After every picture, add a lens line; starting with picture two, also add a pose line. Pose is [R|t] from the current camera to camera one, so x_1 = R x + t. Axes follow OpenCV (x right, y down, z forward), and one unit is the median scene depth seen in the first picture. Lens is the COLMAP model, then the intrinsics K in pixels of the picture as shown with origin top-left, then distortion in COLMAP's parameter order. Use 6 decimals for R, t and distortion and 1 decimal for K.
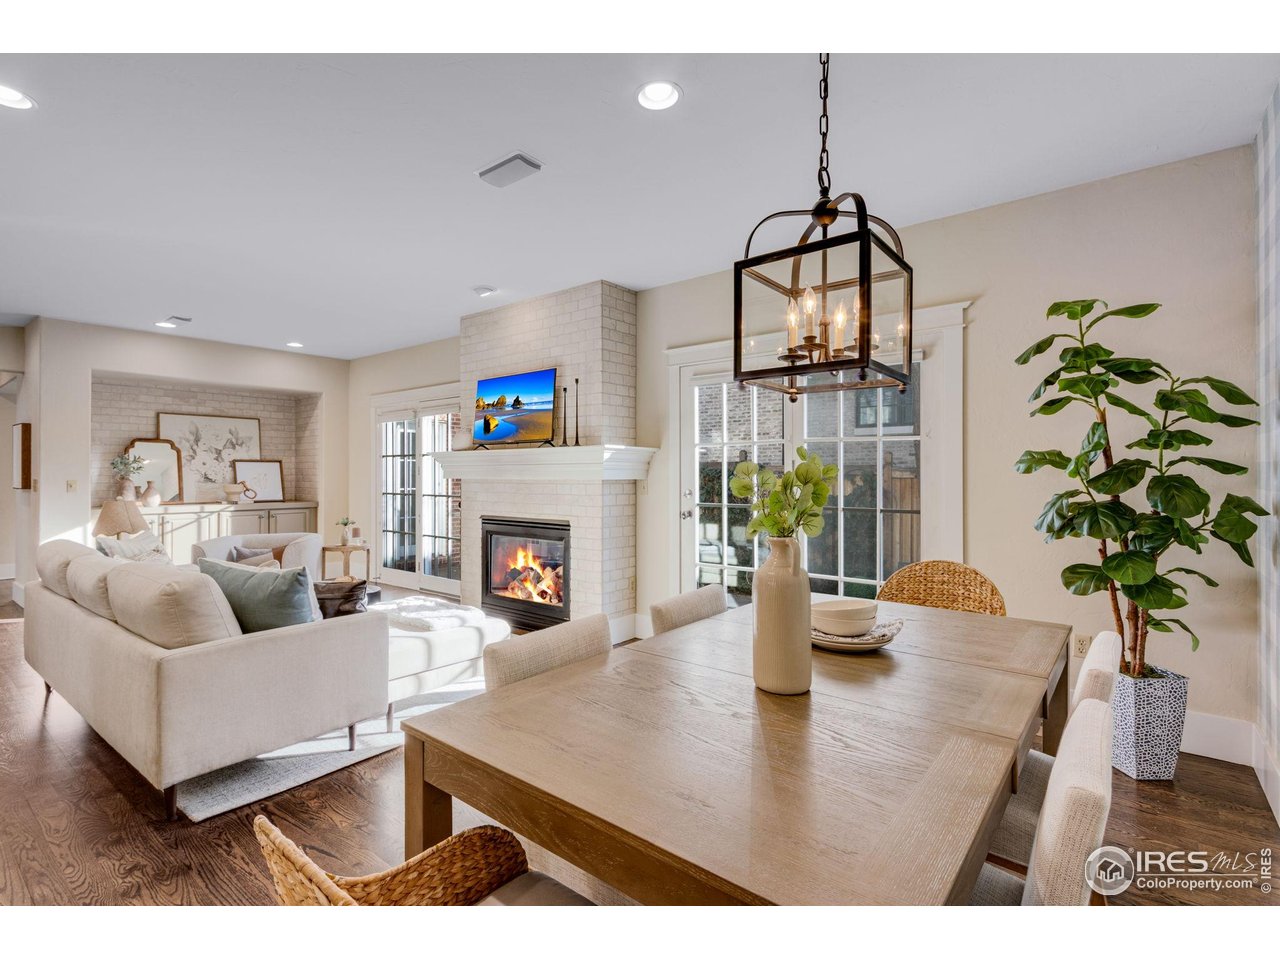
lens RADIAL K [[588.8, 0, 632.6], [0, 588.8, 476.0], [0, 0, 1]] dist [-0.009995, -0.001482]
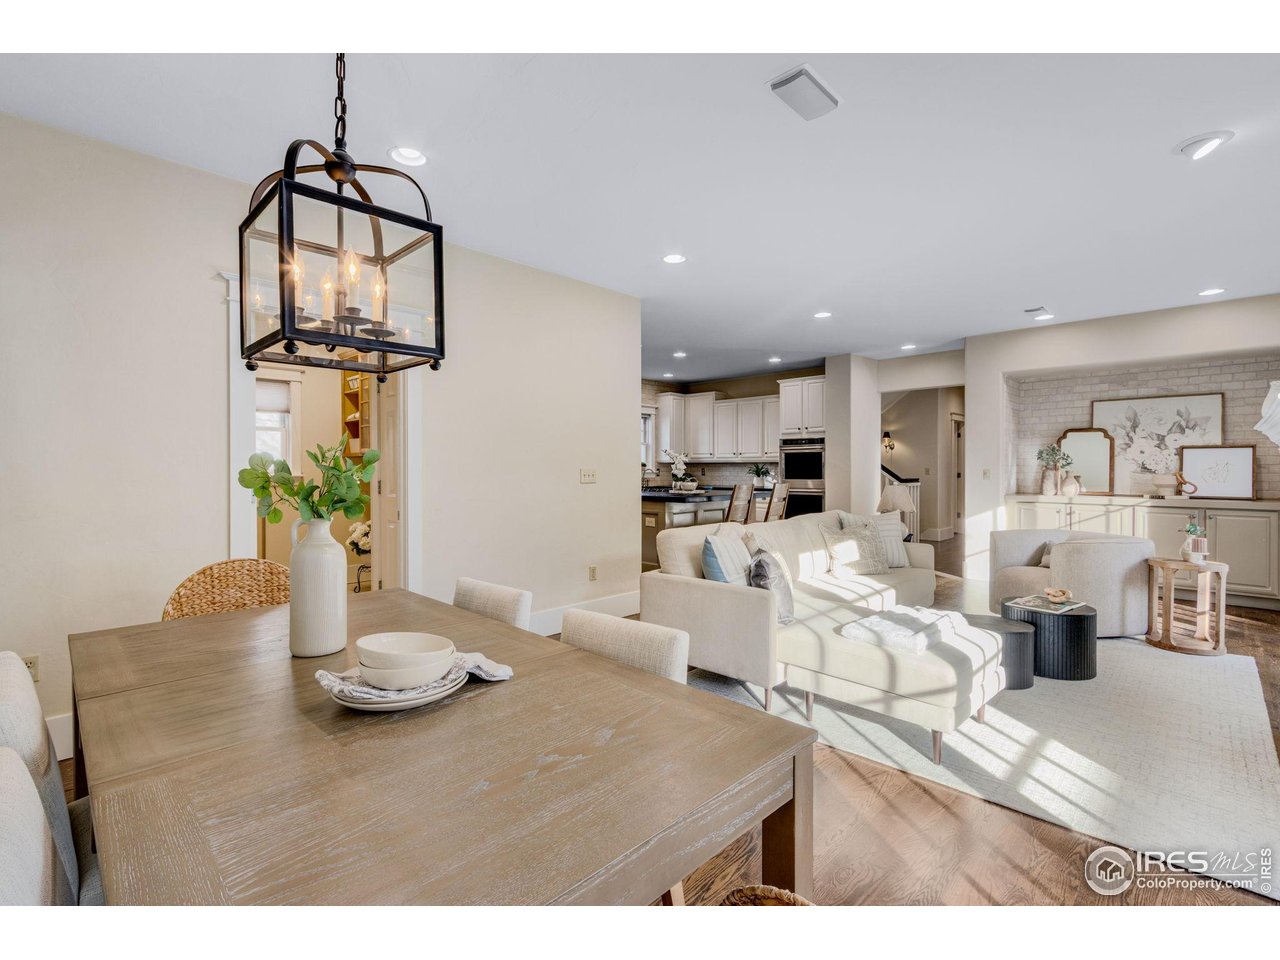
lens RADIAL K [[588.8, 0, 631.6], [0, 588.8, 476.9], [0, 0, 1]] dist [-0.009995, -0.001482]
pose [[-0.128177, 0.019477, -0.991560, 0.360866], [0.001627, 0.999810, 0.019429, -0.002268], [0.991750, 0.000877, -0.128185, 0.483973]]
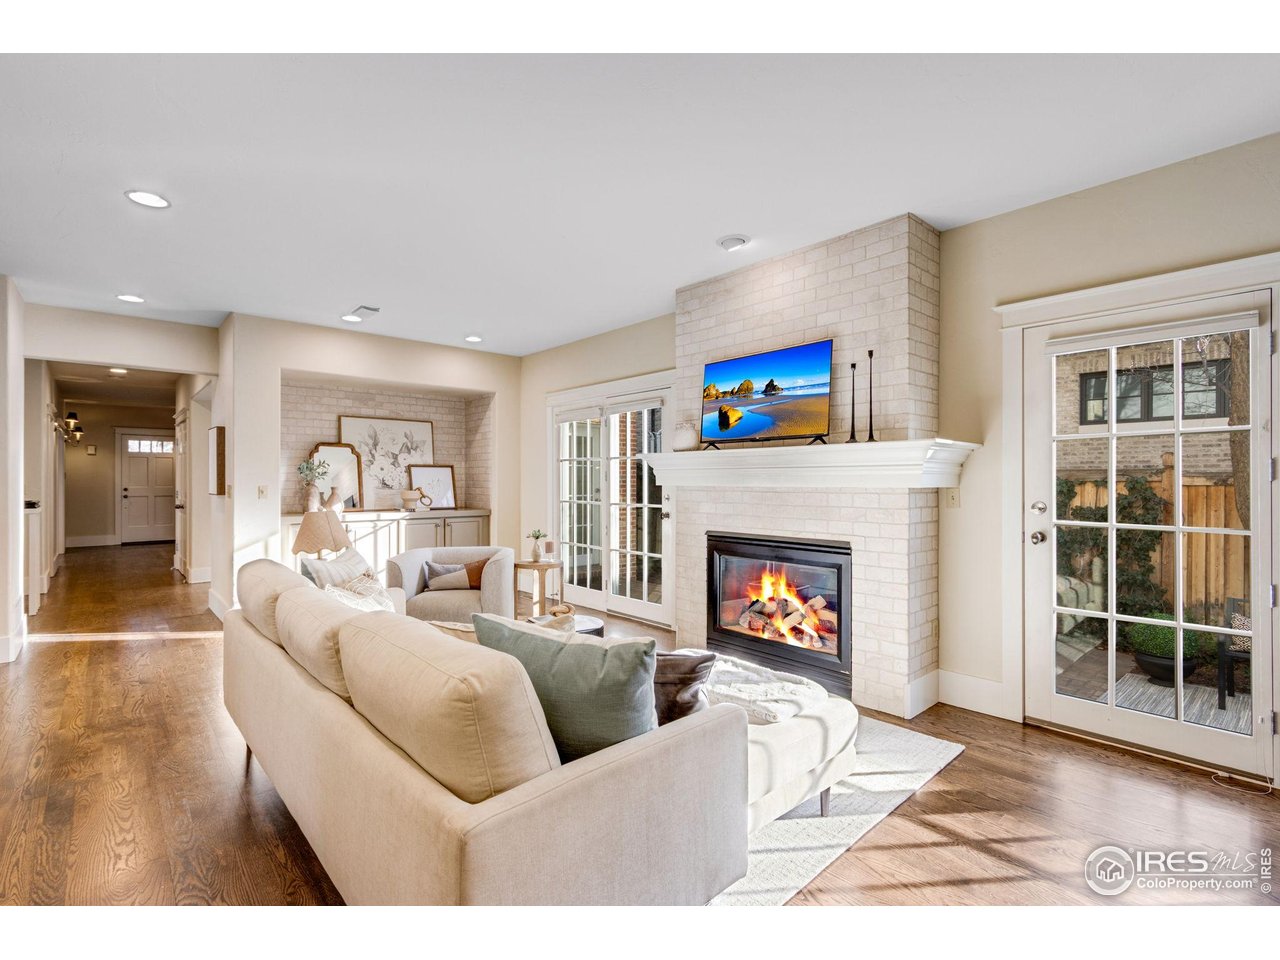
lens RADIAL K [[588.8, 0, 640.9], [0, 588.8, 485.7], [0, 0, 1]] dist [-0.009995, -0.001482]
pose [[0.983855, 0.002320, -0.178953, -0.206650], [-0.001169, 0.999978, 0.006540, -0.000538], [0.178964, -0.006225, 0.983836, 0.189366]]
